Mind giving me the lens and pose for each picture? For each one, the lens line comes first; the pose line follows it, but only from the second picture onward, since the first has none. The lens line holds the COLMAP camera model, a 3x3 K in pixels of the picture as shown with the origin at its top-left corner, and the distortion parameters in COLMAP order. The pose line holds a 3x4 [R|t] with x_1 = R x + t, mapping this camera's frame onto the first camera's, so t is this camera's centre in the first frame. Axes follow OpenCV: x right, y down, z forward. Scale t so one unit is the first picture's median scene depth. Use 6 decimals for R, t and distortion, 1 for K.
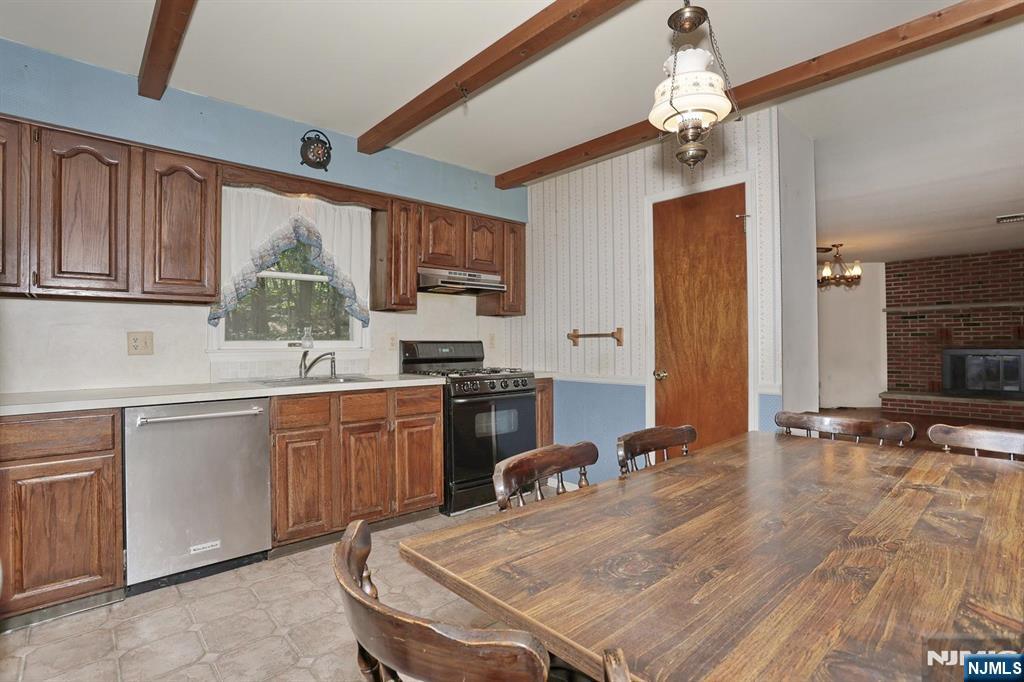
lens RADIAL K [[495.5, 0, 512.0], [0, 495.5, 341.0], [0, 0, 1]] dist [-0.062678, 0.027085]
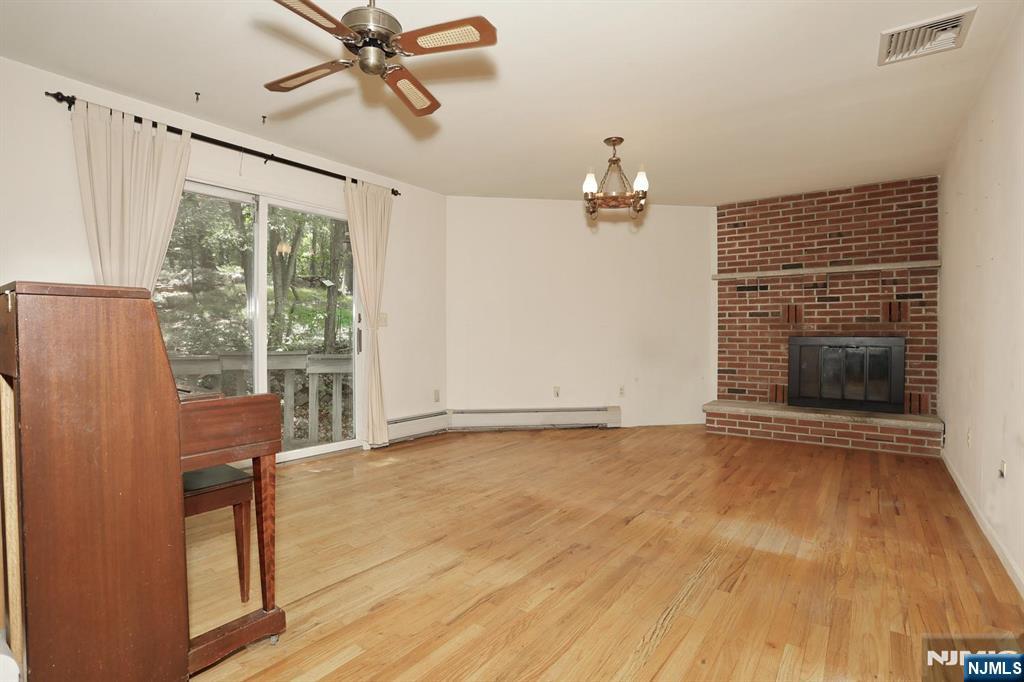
lens RADIAL K [[495.5, 0, 512.0], [0, 495.5, 341.0], [0, 0, 1]] dist [-0.062678, 0.027085]
pose [[0.981227, 0.005606, 0.192773, 0.402990], [-0.009459, 0.999773, 0.019072, 0.013885], [-0.192622, -0.020538, 0.981058, 0.425597]]
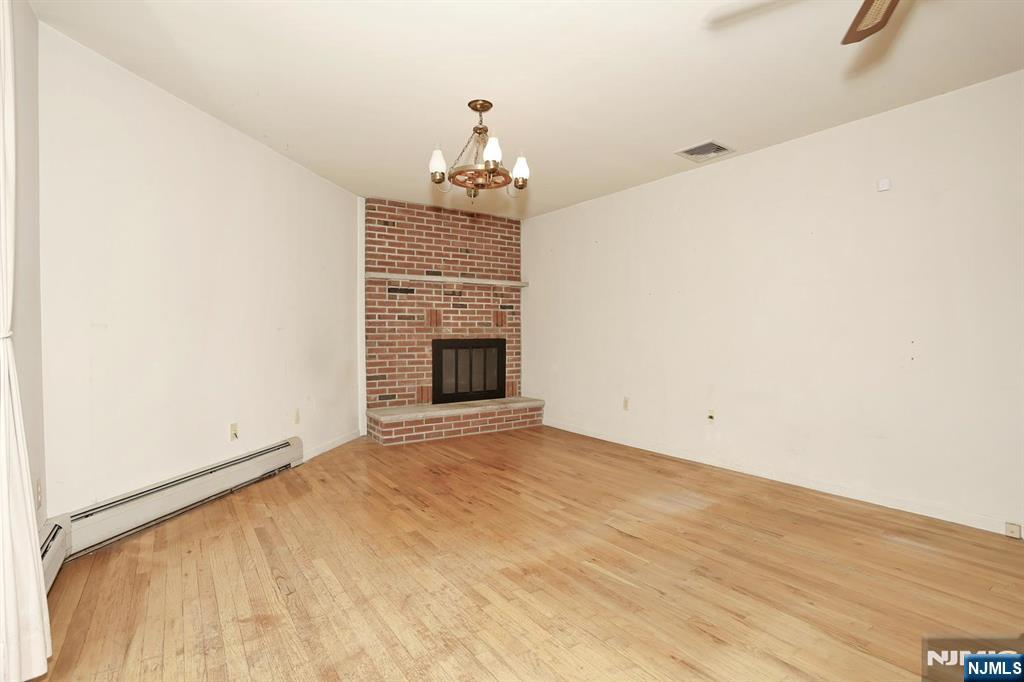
lens RADIAL K [[495.5, 0, 512.0], [0, 495.5, 341.0], [0, 0, 1]] dist [-0.062678, 0.027085]
pose [[0.138948, -0.007386, 0.990272, 0.206228], [-0.001648, 0.999969, 0.007690, 0.013703], [-0.990298, -0.002700, 0.138932, 0.799278]]
